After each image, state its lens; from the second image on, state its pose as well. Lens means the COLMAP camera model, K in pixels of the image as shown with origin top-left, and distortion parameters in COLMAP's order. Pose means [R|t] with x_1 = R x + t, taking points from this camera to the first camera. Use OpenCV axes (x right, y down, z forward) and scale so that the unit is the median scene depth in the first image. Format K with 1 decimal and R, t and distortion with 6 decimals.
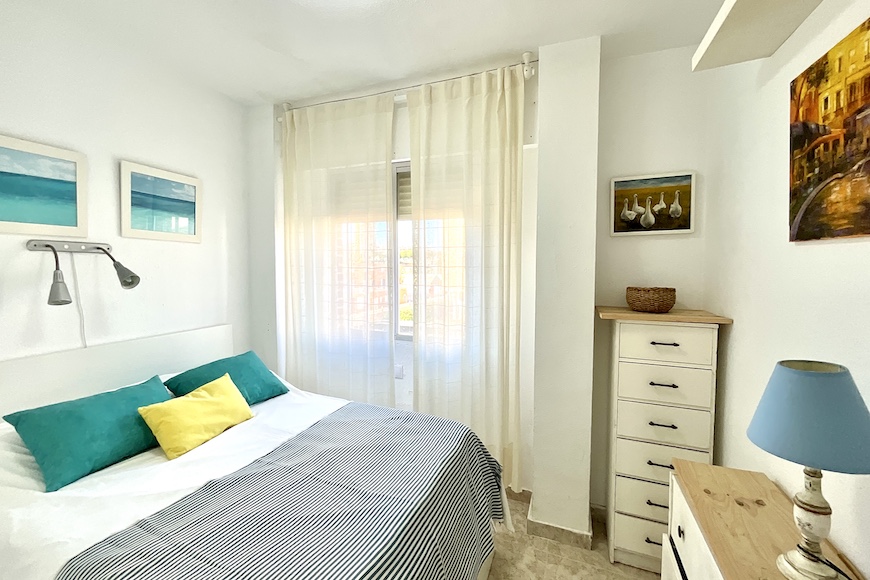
lens RADIAL K [[357.2, 0, 437.9], [0, 357.2, 287.8], [0, 0, 1]] dist [0.003652, -0.000696]
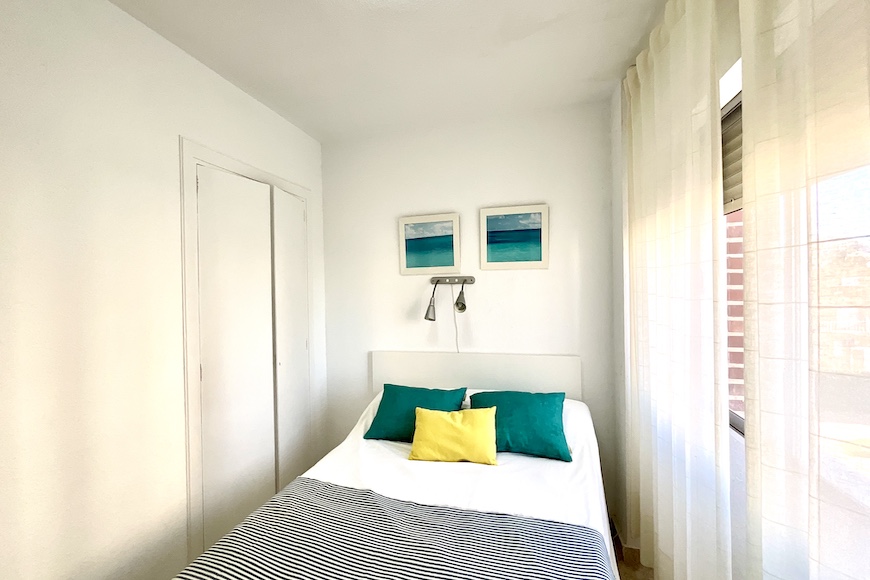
lens RADIAL K [[357.2, 0, 435.3], [0, 357.2, 286.2], [0, 0, 1]] dist [0.003652, -0.000696]
pose [[0.085860, -0.004511, -0.996297, 0.378832], [-0.029930, 0.999527, -0.007105, -0.077461], [0.995858, 0.030429, 0.085684, 0.797793]]
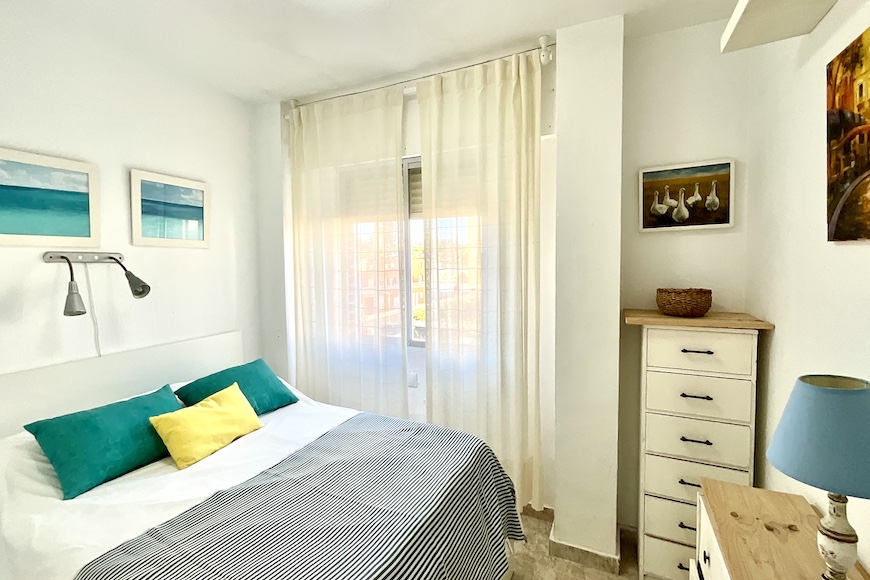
lens RADIAL K [[391.4, 0, 440.1], [0, 391.4, 285.0], [0, 0, 1]] dist [0.000457, 0.001507]
pose [[0.997724, -0.013988, -0.065961, 0.047631], [0.014122, 0.999899, 0.001574, -0.023222], [0.065933, -0.002502, 0.997821, -0.037598]]
